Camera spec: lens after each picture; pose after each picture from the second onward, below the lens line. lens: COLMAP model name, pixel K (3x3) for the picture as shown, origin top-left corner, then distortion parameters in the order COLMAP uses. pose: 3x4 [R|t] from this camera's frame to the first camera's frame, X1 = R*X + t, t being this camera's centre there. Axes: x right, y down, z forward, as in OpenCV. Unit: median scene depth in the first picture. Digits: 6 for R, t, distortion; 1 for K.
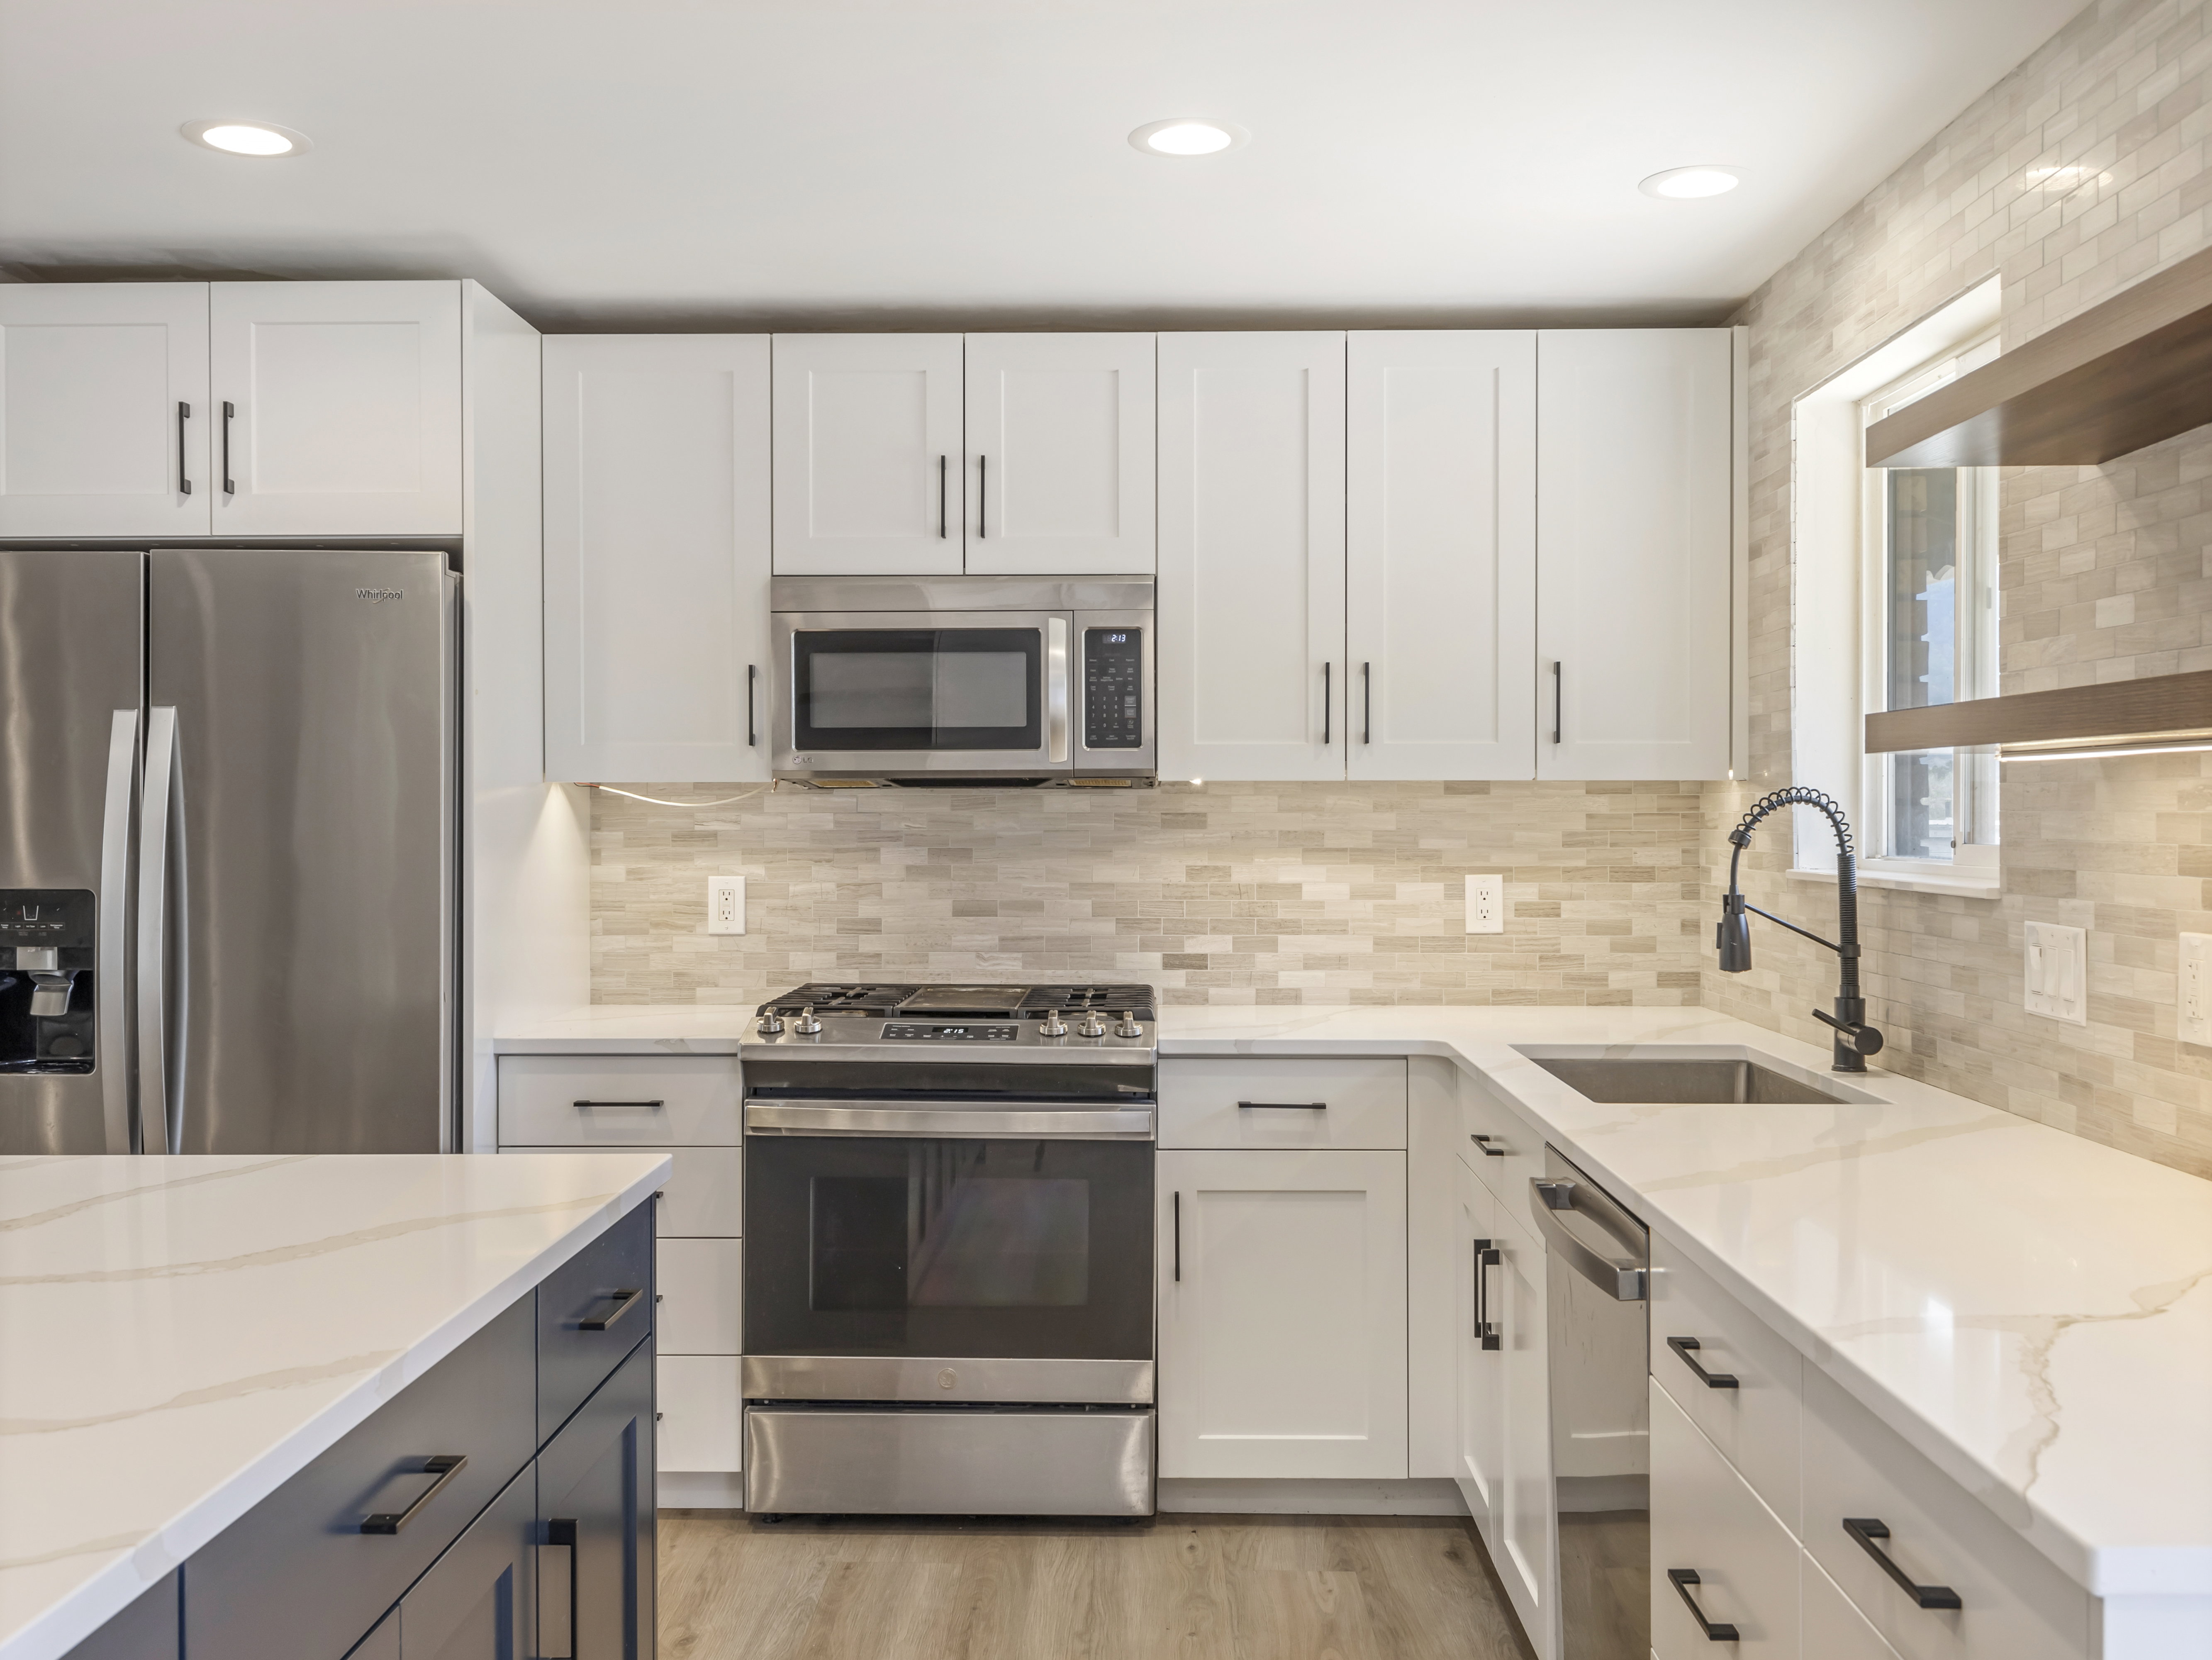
lens RADIAL K [[2053.9, 0, 1106.0], [0, 2053.9, 830.0], [0, 0, 1]] dist [0.002995, 0.001284]
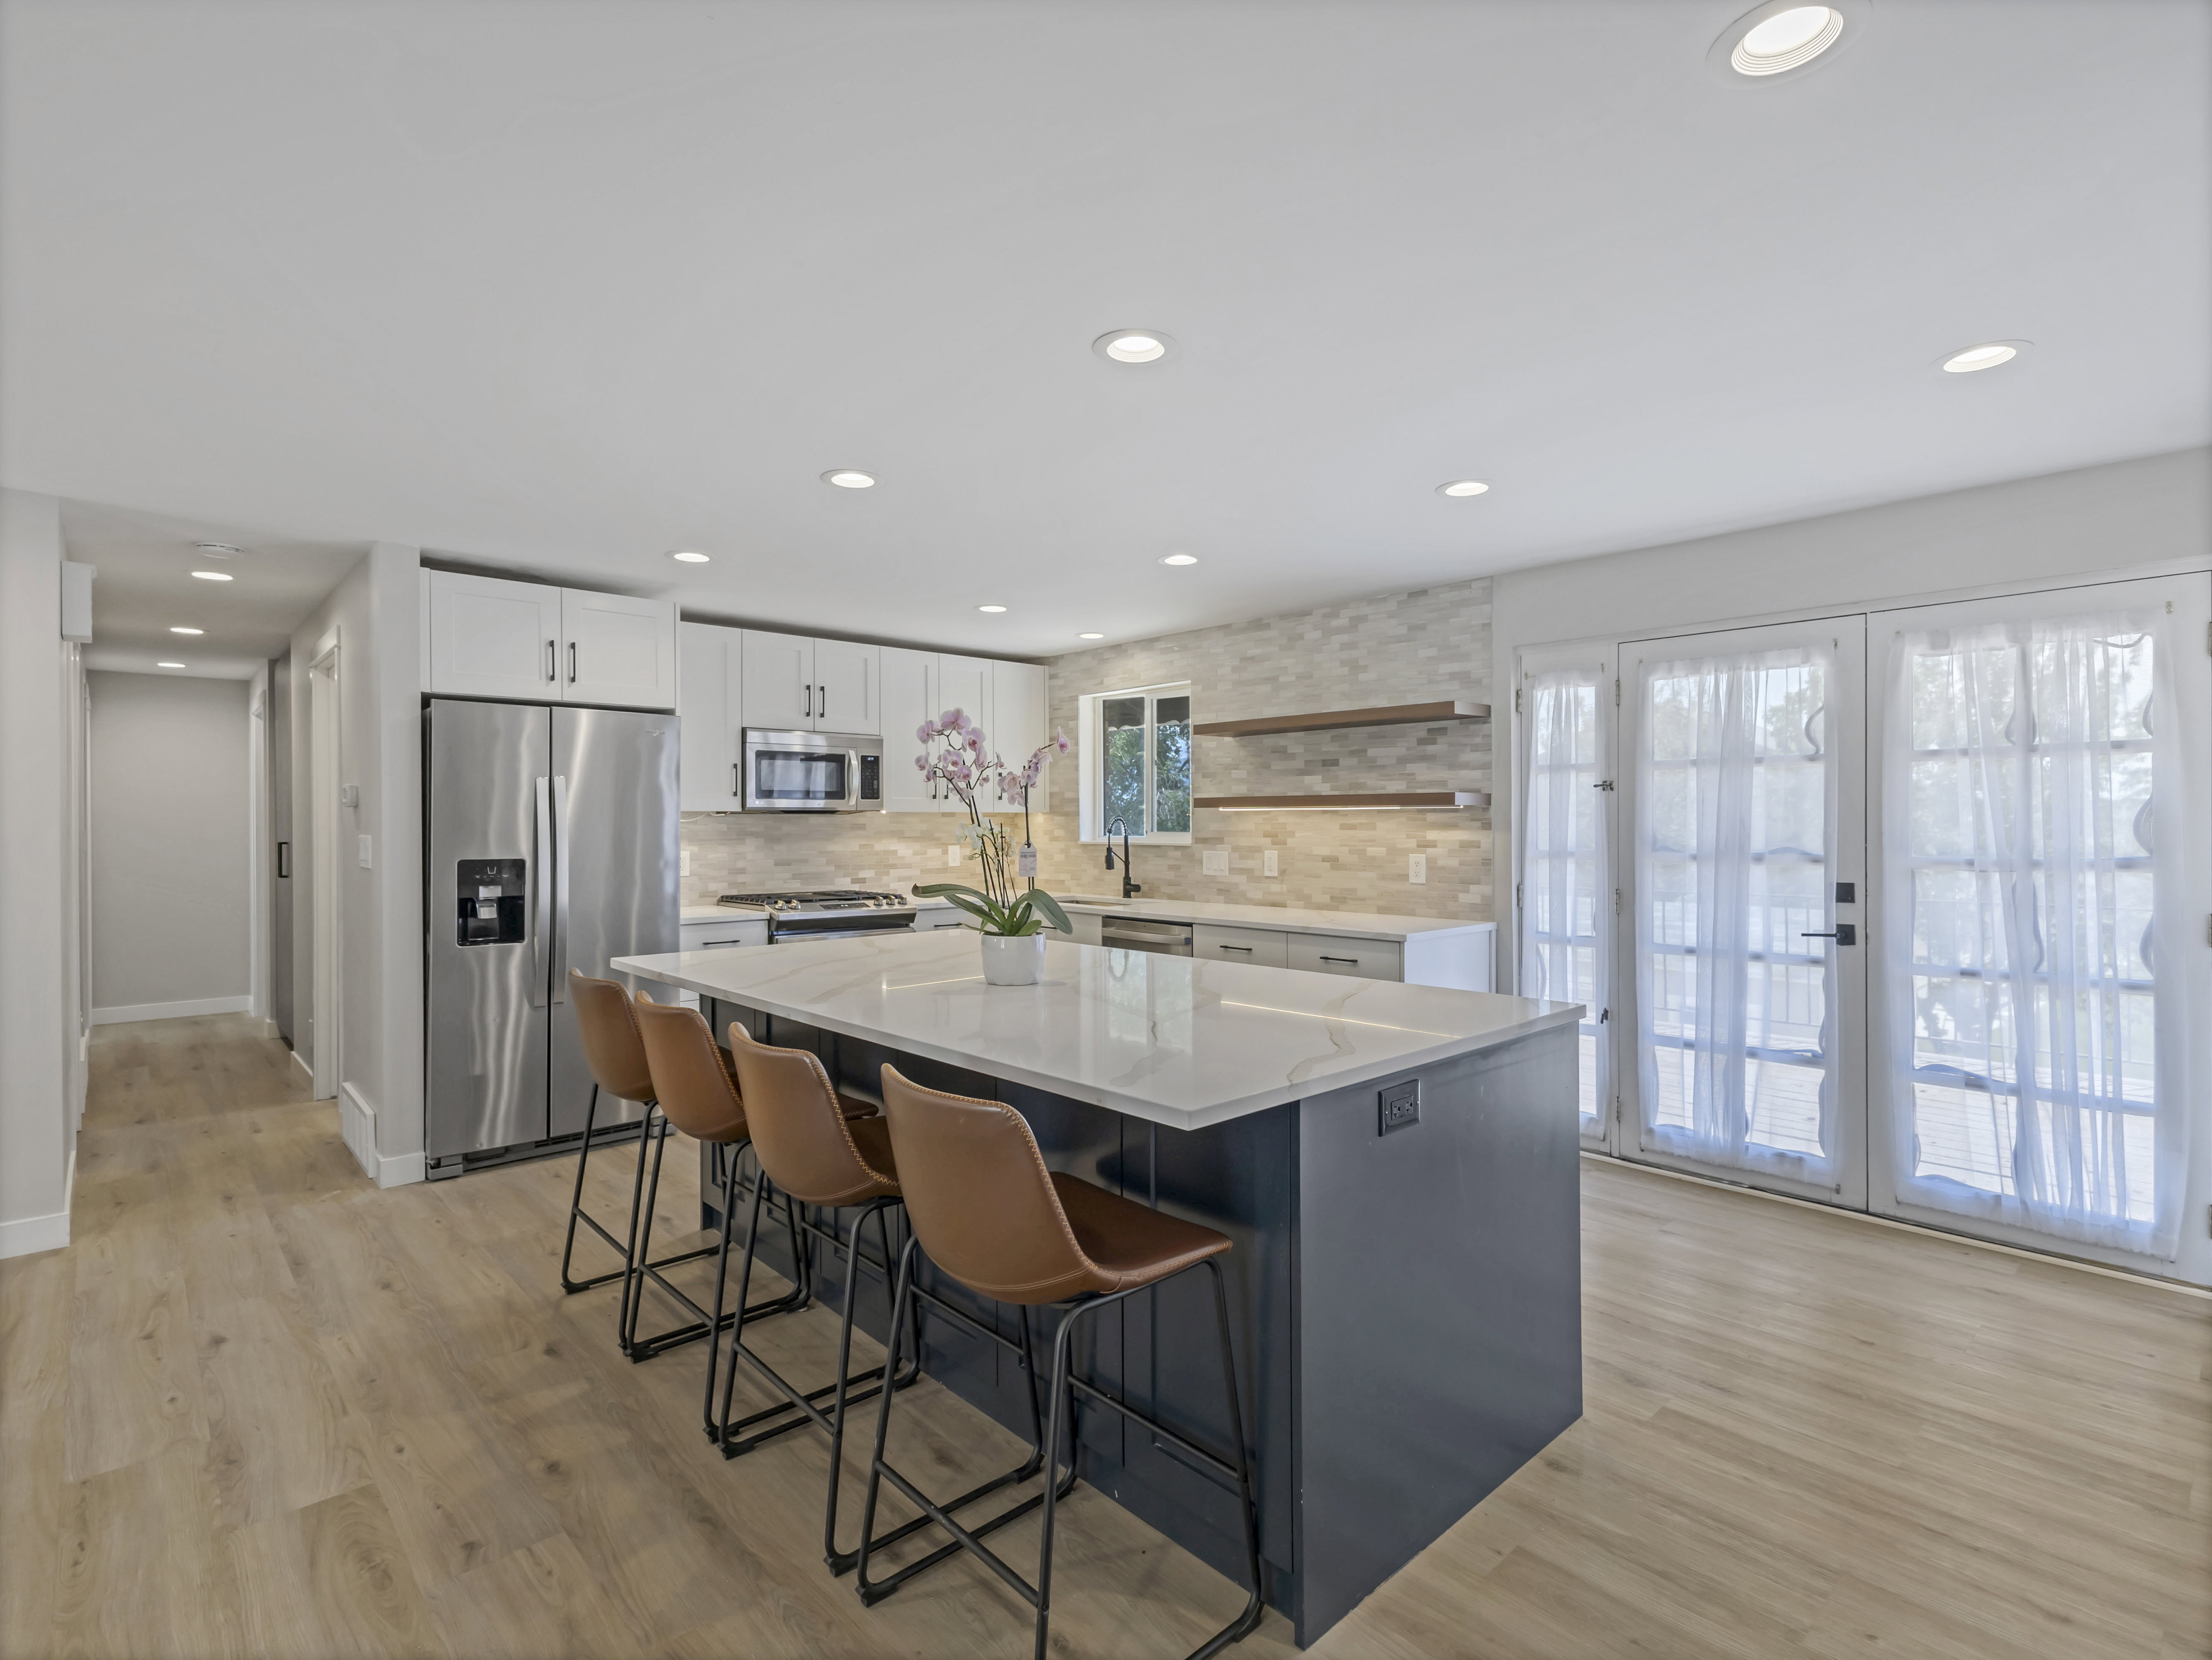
lens RADIAL K [[1079.0, 0, 1111.8], [0, 1079.0, 824.2], [0, 0, 1]] dist [0.005709, 0.000701]
pose [[0.724939, -0.001775, 0.688810, -0.678404], [0.008044, 0.999950, -0.005890, 0.002771], [-0.688766, 0.009811, 0.724918, -0.222649]]
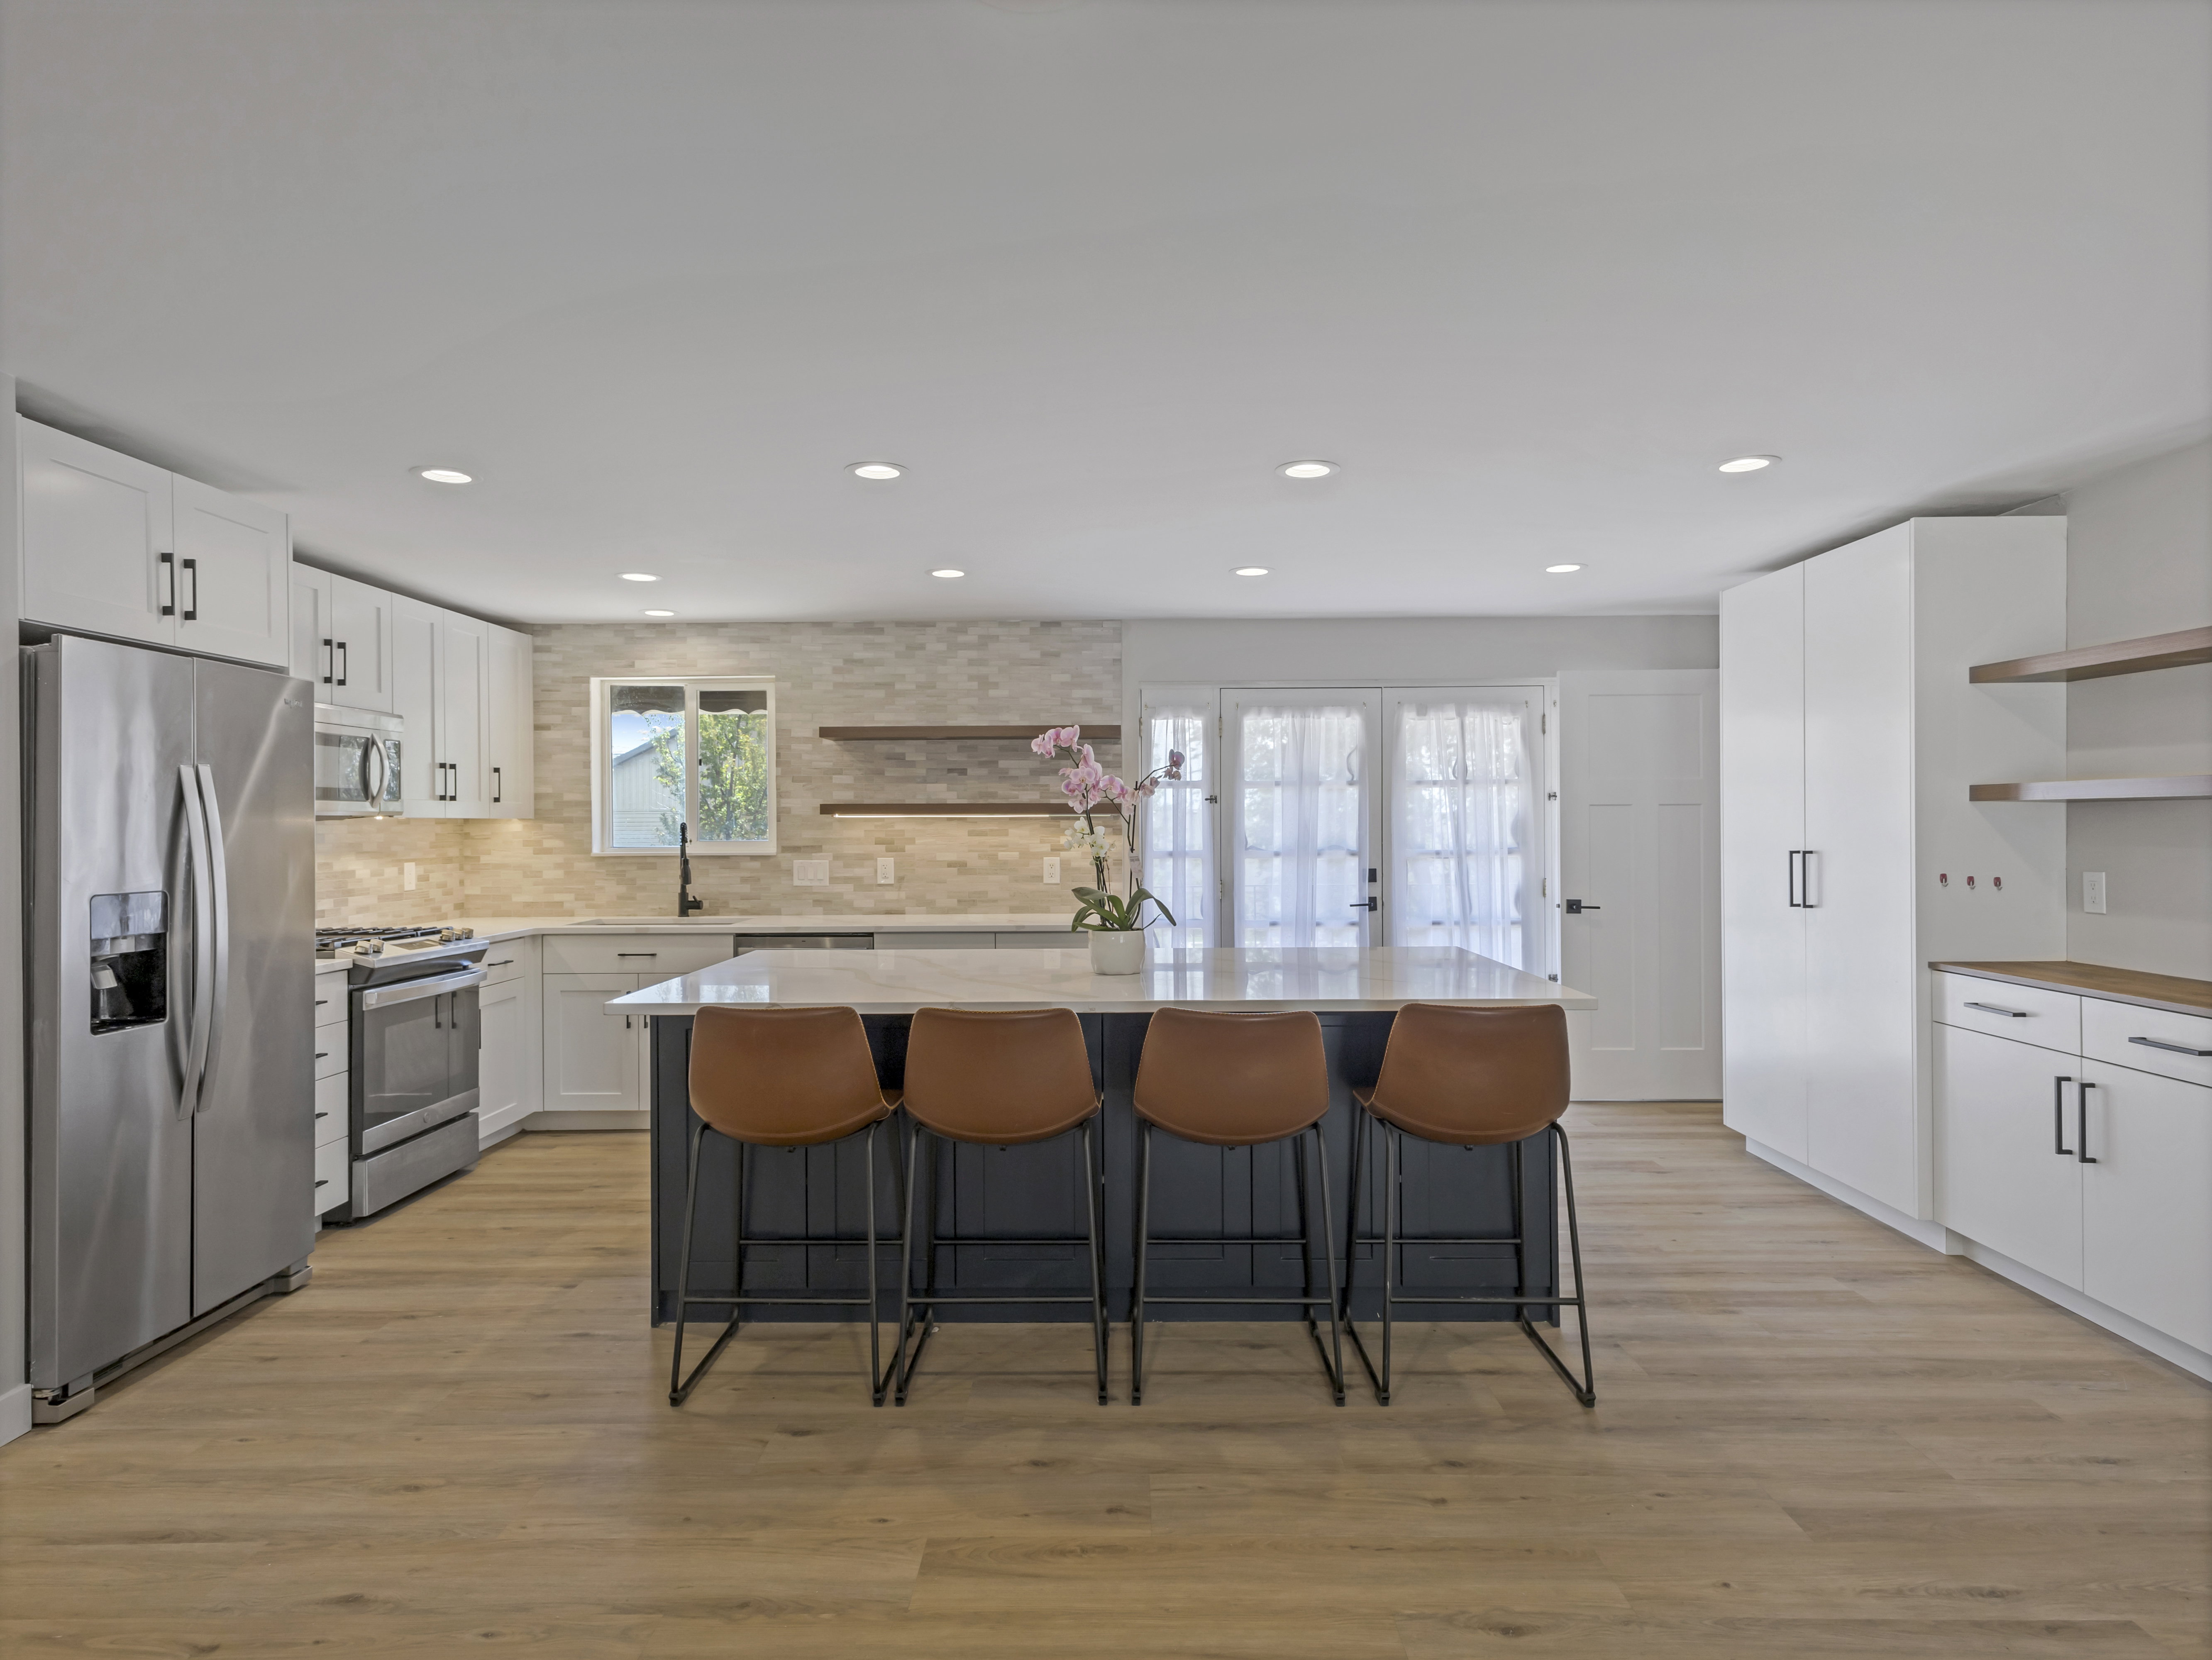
lens RADIAL K [[1265.7, 0, 1109.9], [0, 1265.7, 824.3], [0, 0, 1]] dist [0.016728, -0.000244]
pose [[-0.003743, 0.000279, 0.999993, -1.123176], [0.014897, 0.999889, -0.000223, -0.006431], [-0.999882, 0.014896, -0.003747, 0.286506]]
